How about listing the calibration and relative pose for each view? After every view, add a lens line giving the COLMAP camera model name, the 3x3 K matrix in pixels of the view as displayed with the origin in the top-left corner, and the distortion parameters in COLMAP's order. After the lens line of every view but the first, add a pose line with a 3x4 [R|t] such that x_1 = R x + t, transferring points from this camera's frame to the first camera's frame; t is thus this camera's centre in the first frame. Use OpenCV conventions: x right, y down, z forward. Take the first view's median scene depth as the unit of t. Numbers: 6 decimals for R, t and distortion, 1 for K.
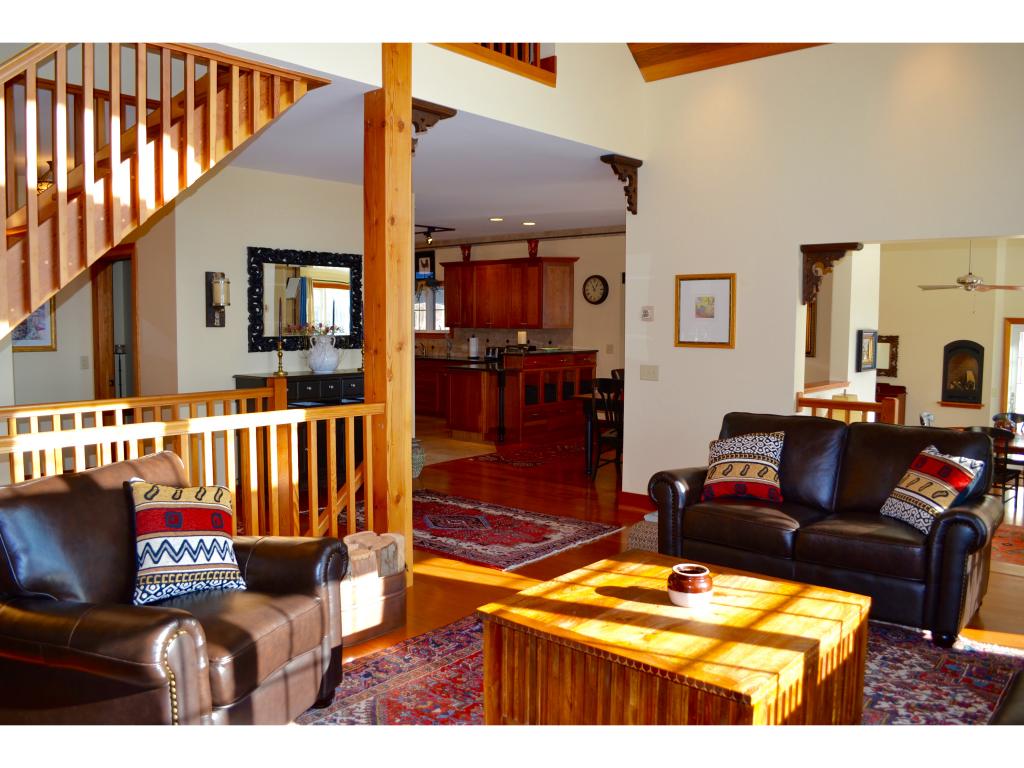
lens RADIAL K [[816.7, 0, 509.6], [0, 816.7, 382.8], [0, 0, 1]] dist [-0.079852, 0.004786]
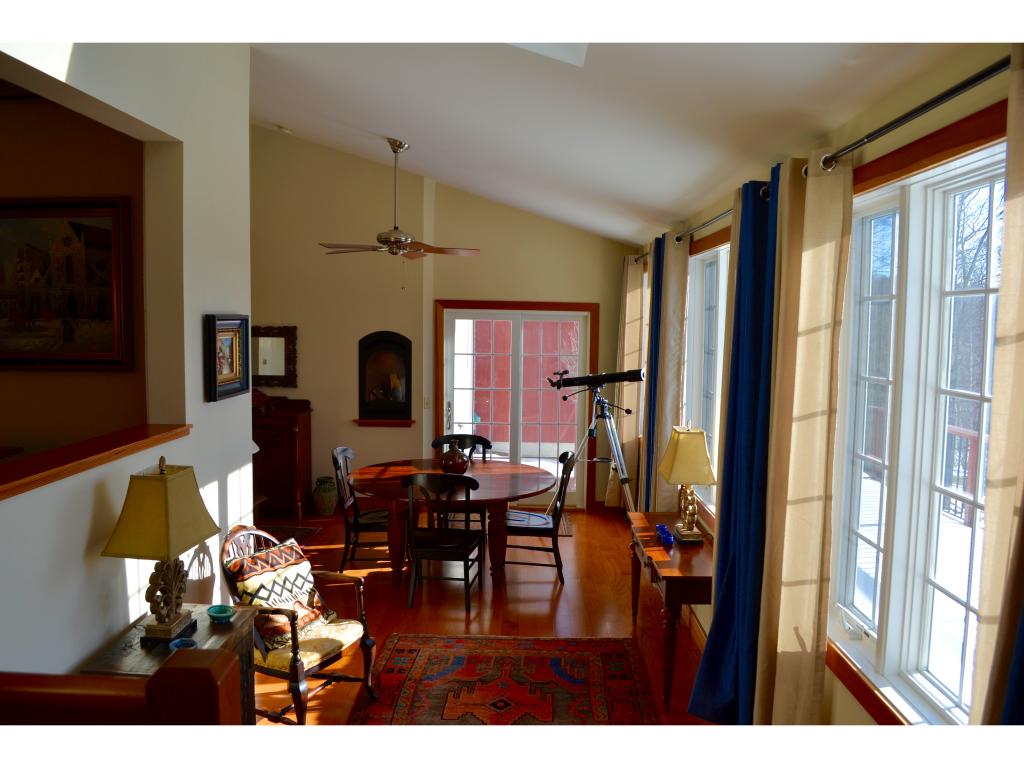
lens RADIAL K [[816.7, 0, 506.5], [0, 816.7, 384.1], [0, 0, 1]] dist [-0.079852, 0.004786]
pose [[0.771264, -0.048965, 0.634629, 0.188485], [0.041699, 0.998782, 0.026386, -0.020823], [-0.635148, 0.006113, 0.772366, 0.364663]]
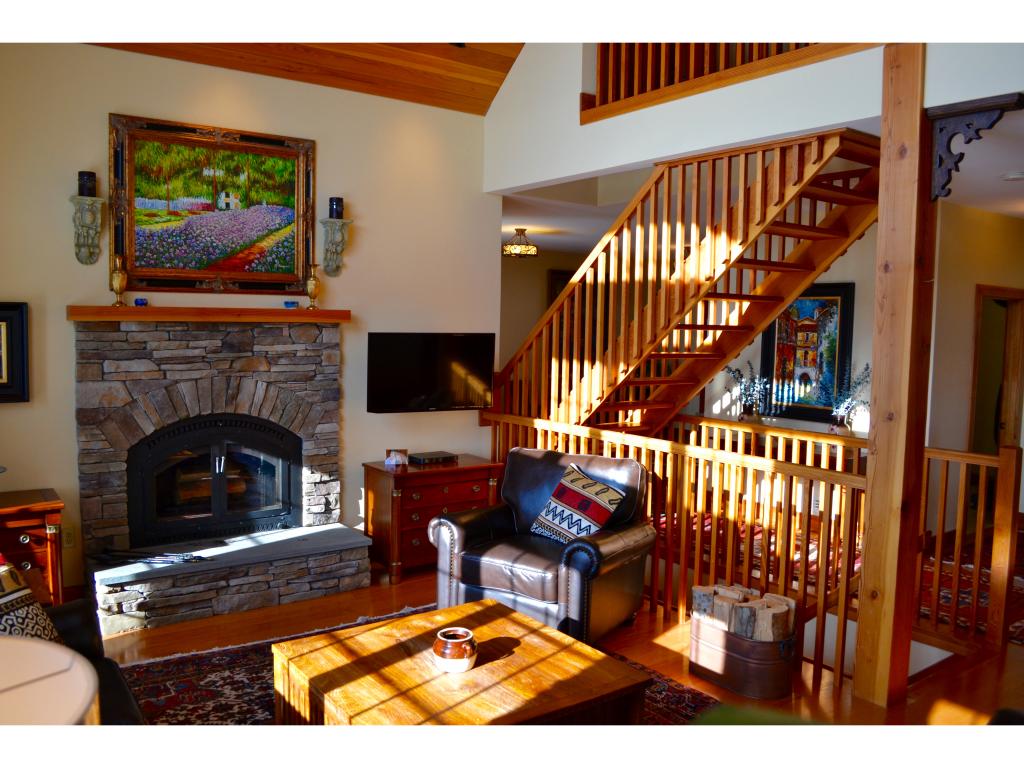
lens RADIAL K [[816.7, 0, 508.3], [0, 816.7, 385.4], [0, 0, 1]] dist [-0.079852, 0.004786]
pose [[-0.229338, 0.067418, -0.971009, 1.371476], [-0.093563, 0.991452, 0.090936, -0.208843], [0.968840, 0.111705, -0.221070, 1.461529]]
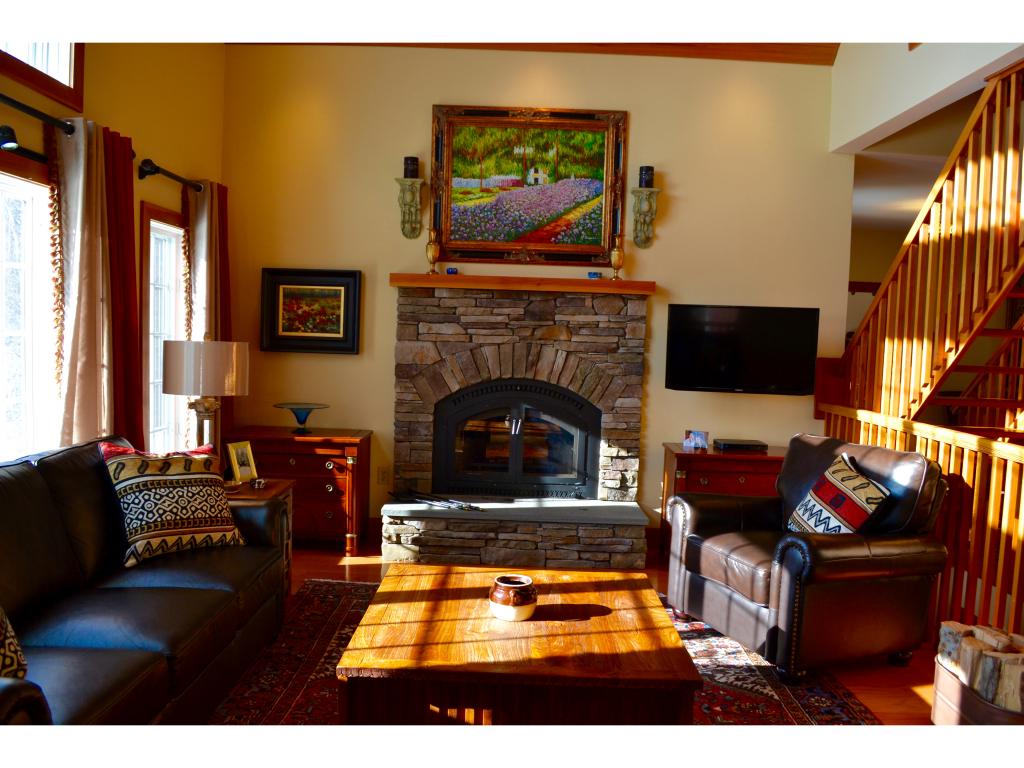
lens RADIAL K [[816.7, 0, 508.1], [0, 816.7, 386.6], [0, 0, 1]] dist [-0.079852, 0.004786]
pose [[-0.760574, 0.013518, -0.649110, 0.977056], [-0.088488, 0.988296, 0.124265, -0.126249], [0.643192, 0.151952, -0.750476, 1.943806]]
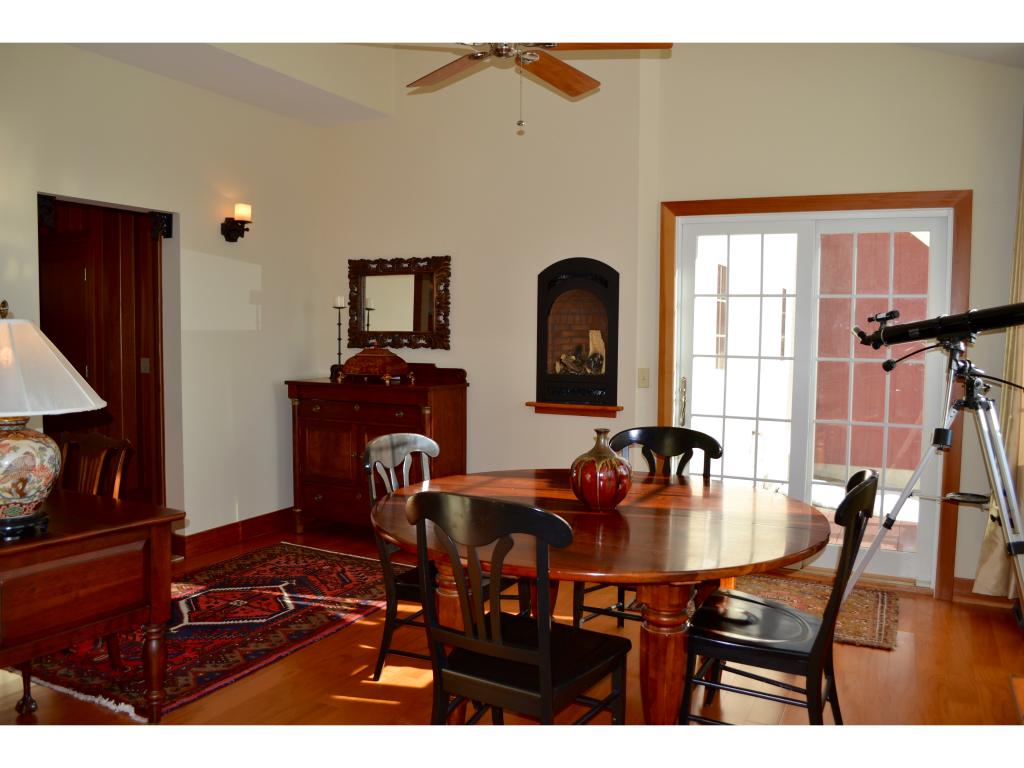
lens RADIAL K [[816.7, 0, 511.7], [0, 816.7, 390.3], [0, 0, 1]] dist [-0.079852, 0.004786]
pose [[0.968976, -0.017026, 0.246566, 0.418431], [0.017309, 0.999850, 0.001023, 0.016368], [-0.246547, 0.003276, 0.969125, 0.571492]]
